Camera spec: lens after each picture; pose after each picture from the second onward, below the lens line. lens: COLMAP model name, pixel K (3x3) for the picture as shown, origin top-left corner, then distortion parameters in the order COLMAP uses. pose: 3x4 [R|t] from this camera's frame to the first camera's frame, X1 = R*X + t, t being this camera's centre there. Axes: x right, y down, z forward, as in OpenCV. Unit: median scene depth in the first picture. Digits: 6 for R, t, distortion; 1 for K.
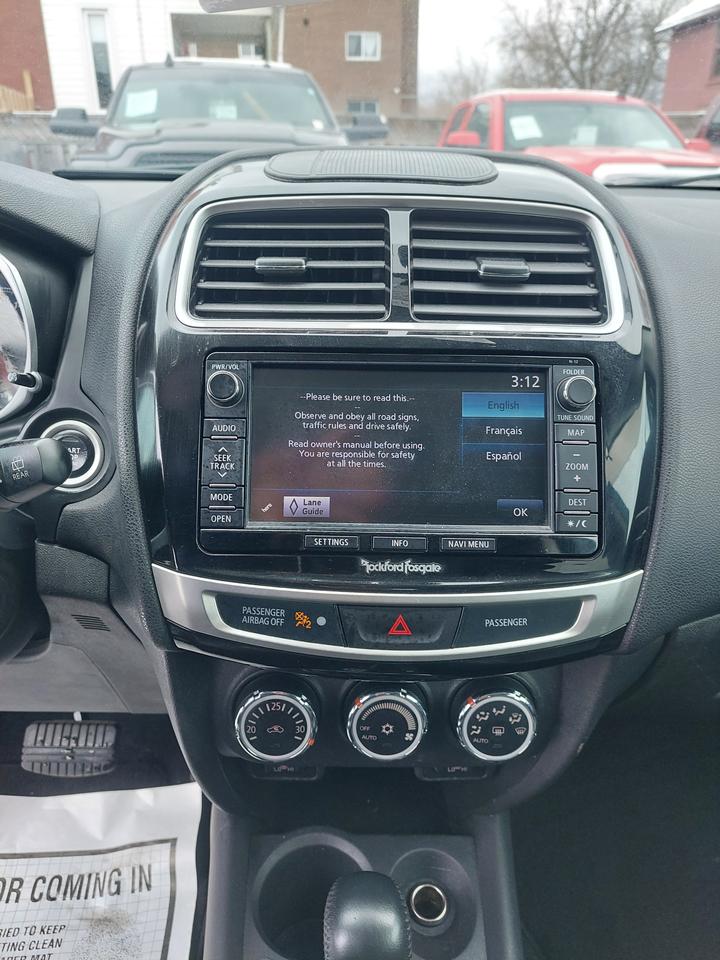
lens RADIAL K [[673.9, 0, 352.7], [0, 673.9, 482.5], [0, 0, 1]] dist [0.069414, -0.076821]
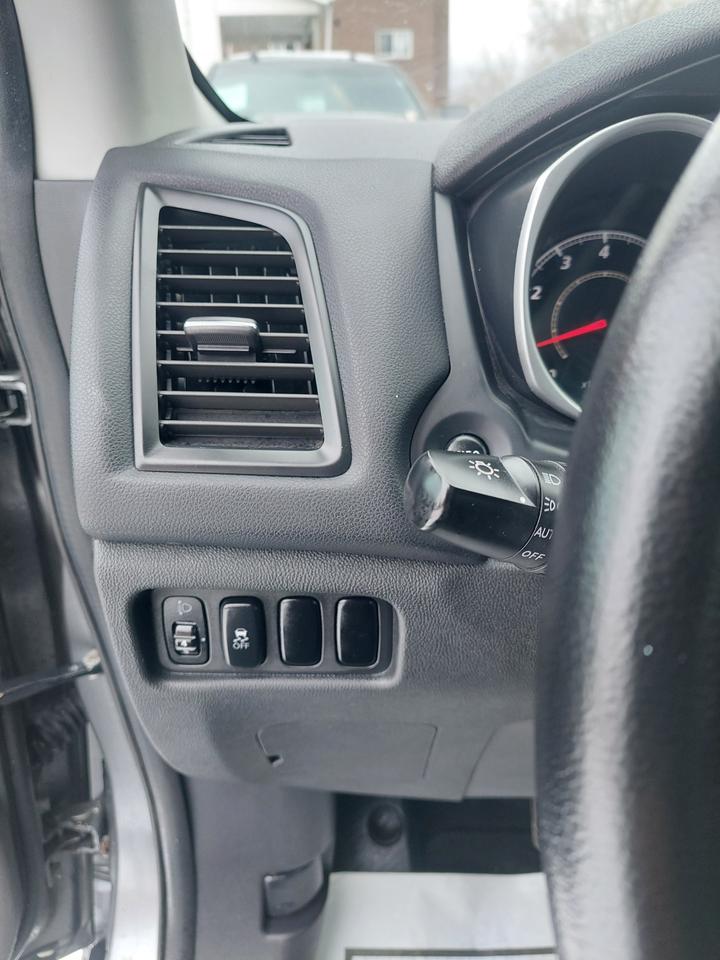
lens RADIAL K [[677.8, 0, 360.0], [0, 677.8, 480.0], [0, 0, 1]] dist [-0.000440, -0.000268]
pose [[0.999824, -0.007716, -0.017103, -1.441599], [0.007755, 0.999968, 0.002195, -0.045927], [0.017086, -0.002327, 0.999851, 0.371365]]
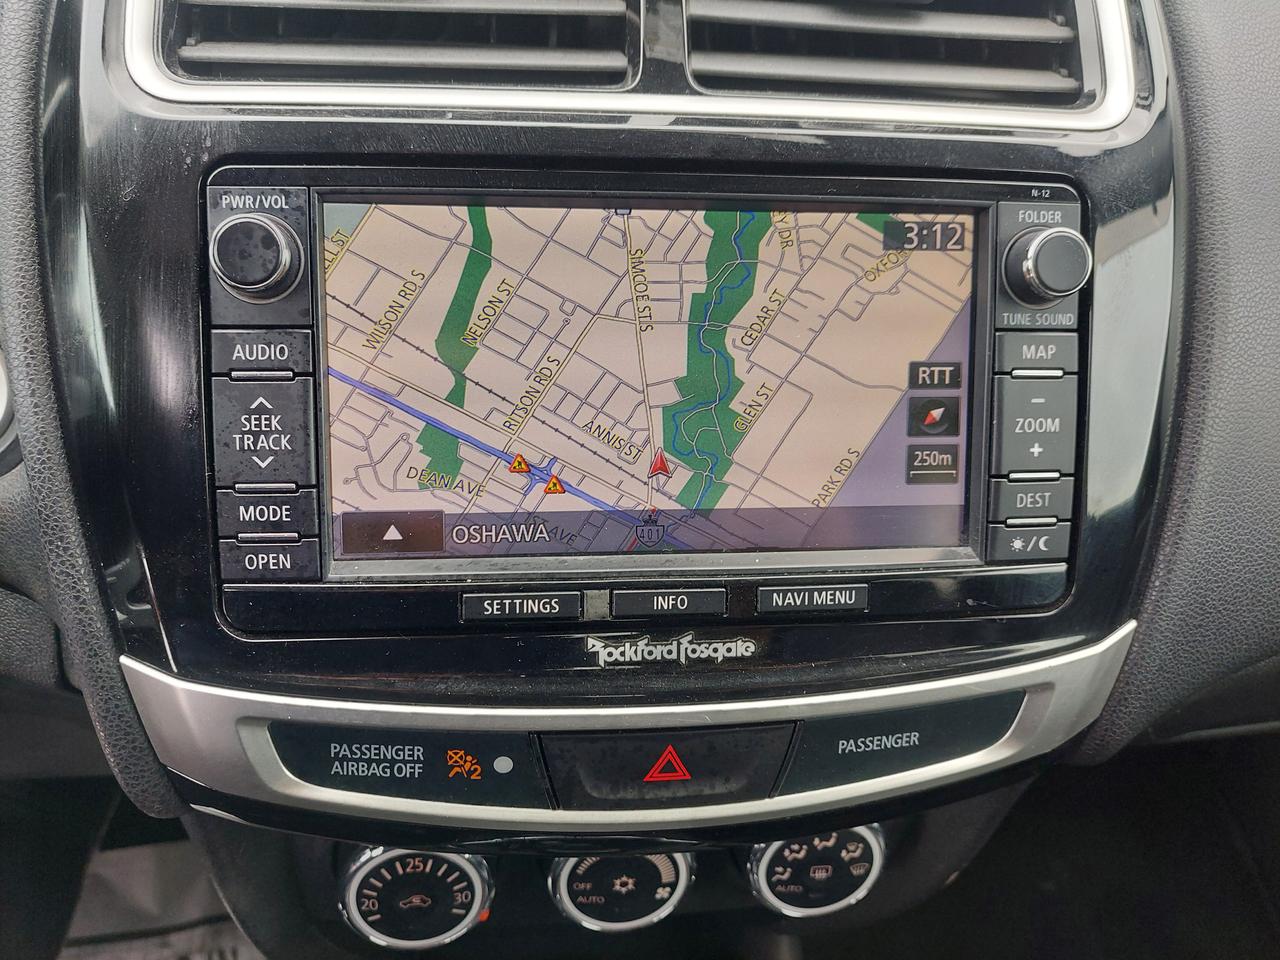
lens RADIAL K [[912.2, 0, 602.4], [0, 912.2, 481.8], [0, 0, 1]] dist [0.060321, -0.109326]
pose [[0.995107, -0.025758, 0.095388, -0.030916], [0.008655, 0.984434, 0.175539, -0.092862], [-0.098424, -0.173855, 0.979840, 0.368729]]
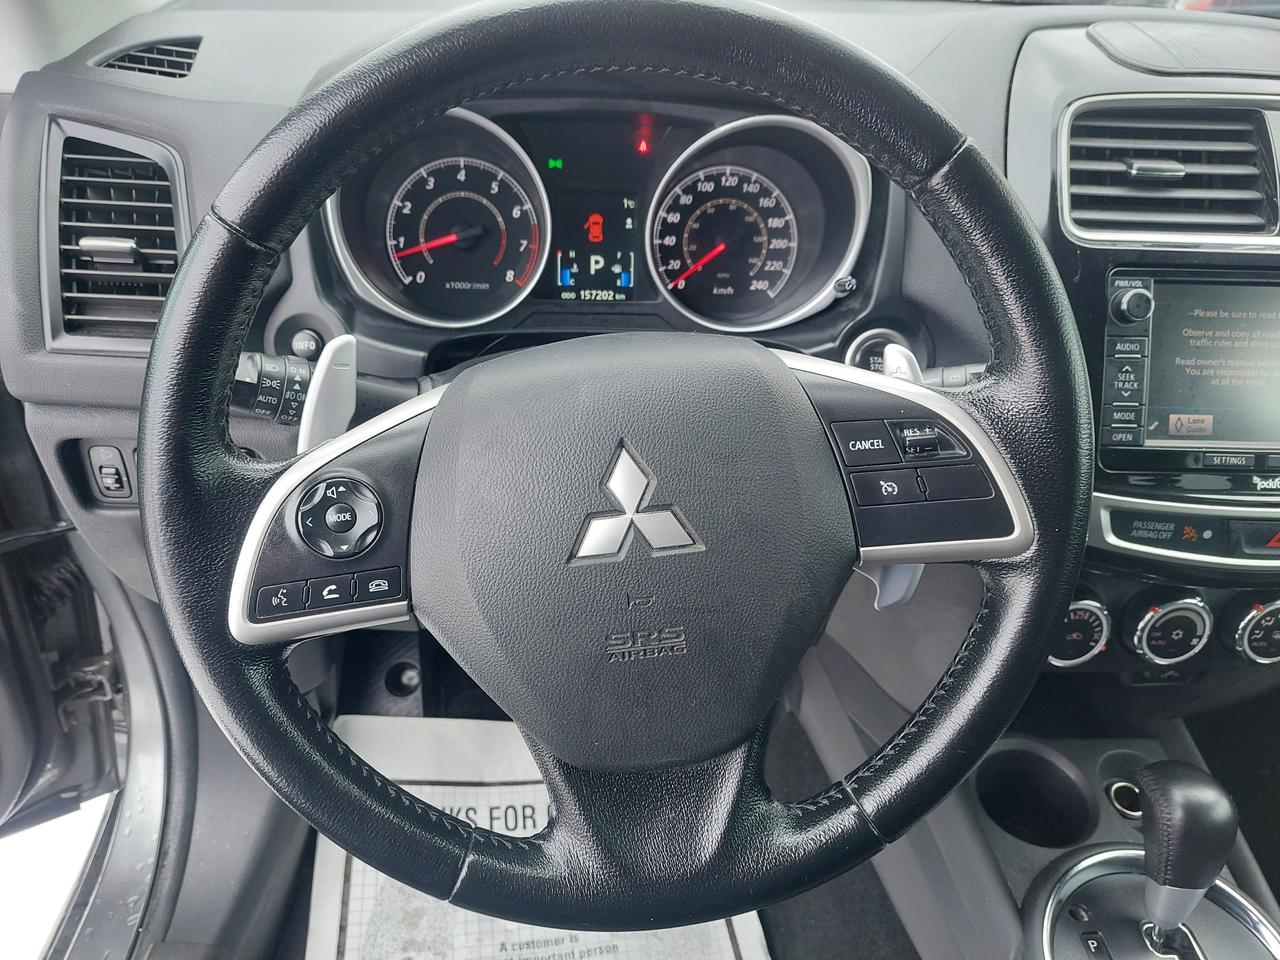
lens RADIAL K [[898.5, 0, 636.5], [0, 898.5, 480.3], [0, 0, 1]] dist [0.069414, -0.076821]
pose [[0.997681, -0.003342, 0.067984, -0.941534], [-0.007317, 0.987741, 0.155929, -0.084242], [-0.067672, -0.156065, 0.985426, -0.292692]]
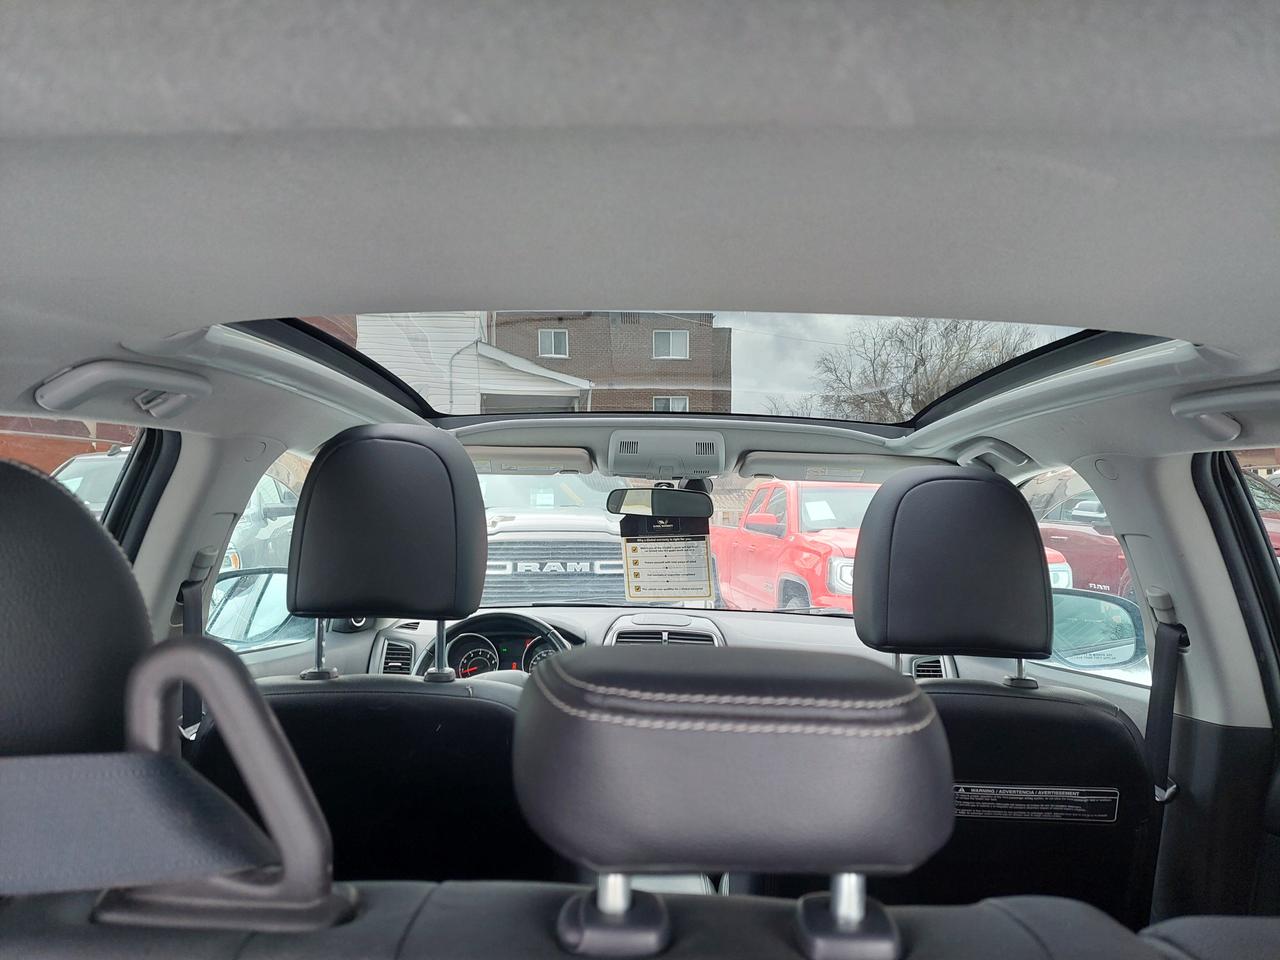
lens RADIAL K [[898.5, 0, 636.5], [0, 898.5, 480.3], [0, 0, 1]] dist [0.069414, -0.076821]
pose [[0.999404, 0.004021, -0.034286, 0.078974], [-0.019017, 0.893026, -0.449602, 1.259142], [0.028810, 0.449987, 0.892570, -4.375145]]
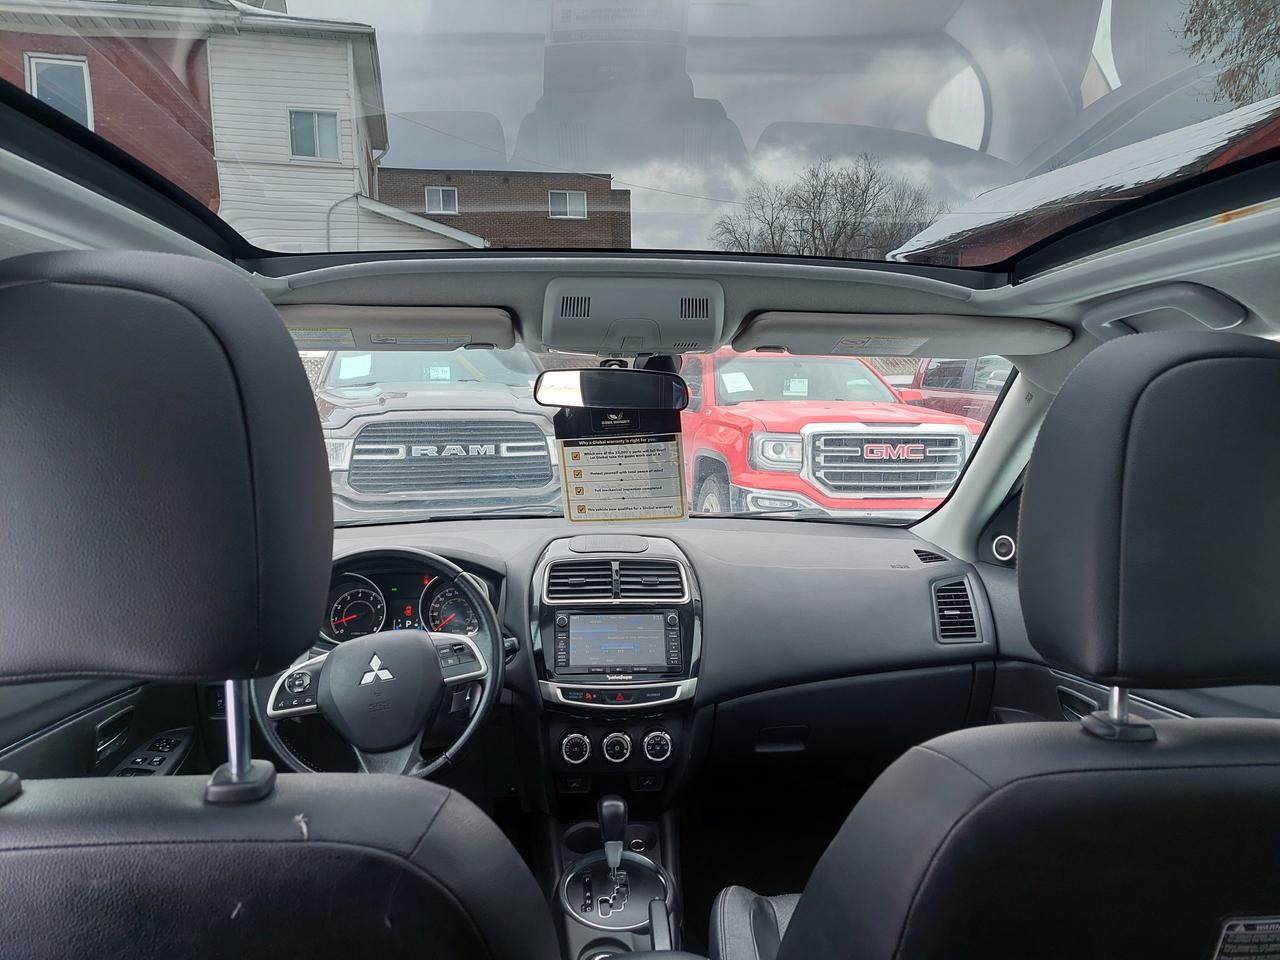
lens RADIAL K [[888.0, 0, 637.0], [0, 888.0, 464.2], [0, 0, 1]] dist [0.057430, -0.039980]
pose [[0.996706, -0.014862, 0.079731, -0.149468], [0.040475, 0.943048, -0.330186, 0.515491], [-0.070283, 0.332325, 0.940543, -2.963135]]
